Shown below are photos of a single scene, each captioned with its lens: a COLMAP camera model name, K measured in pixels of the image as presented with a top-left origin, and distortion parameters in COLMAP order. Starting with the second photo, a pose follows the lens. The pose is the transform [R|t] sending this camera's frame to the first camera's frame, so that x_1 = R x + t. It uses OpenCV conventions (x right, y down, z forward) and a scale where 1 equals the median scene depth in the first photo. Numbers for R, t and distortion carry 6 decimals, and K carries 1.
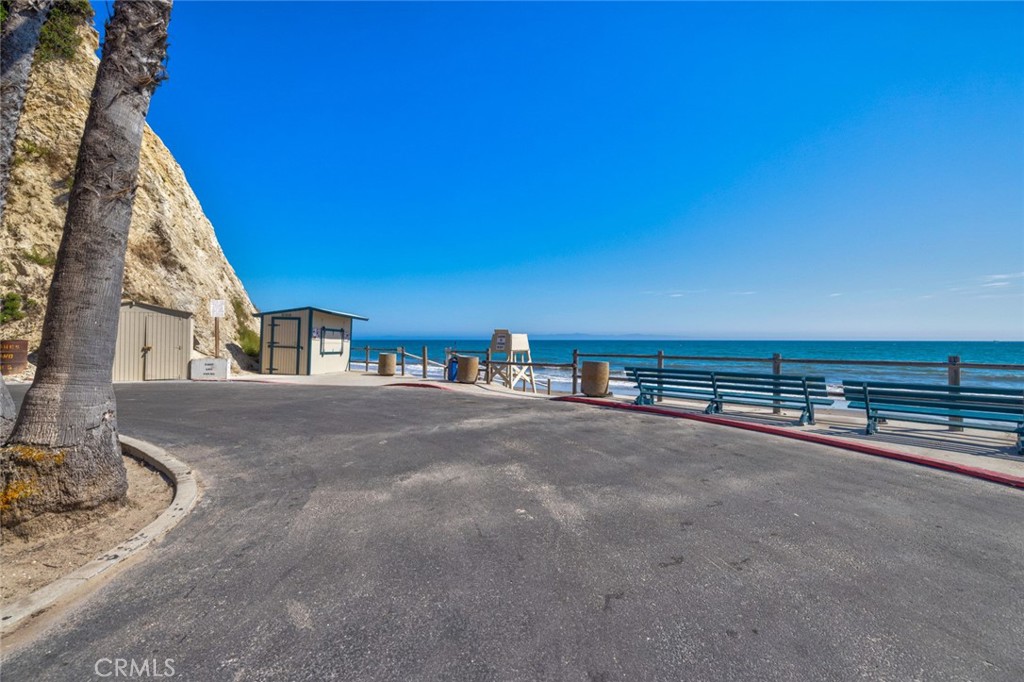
lens RADIAL K [[433.7, 0, 511.3], [0, 433.7, 342.7], [0, 0, 1]] dist [0.001021, 0.000309]
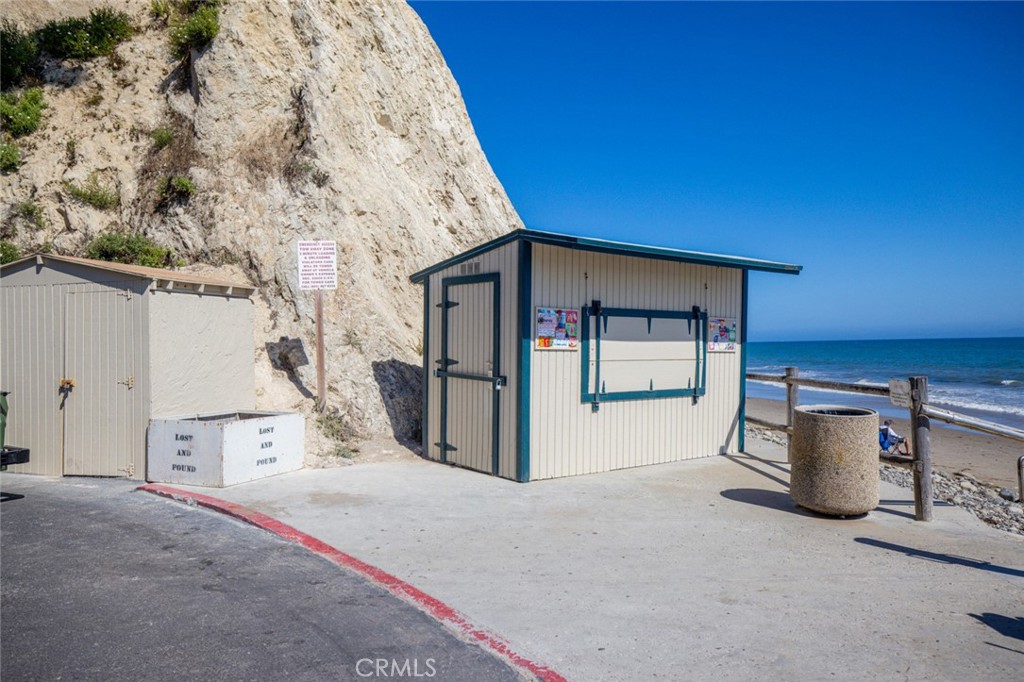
lens RADIAL K [[728.8, 0, 510.8], [0, 728.8, 338.0], [0, 0, 1]] dist [0.009552, 0.003349]
pose [[0.646163, -0.024048, -0.762821, -0.120499], [0.017115, 0.999709, -0.017018, -0.007022], [0.763008, -0.002059, 0.646386, 0.696602]]
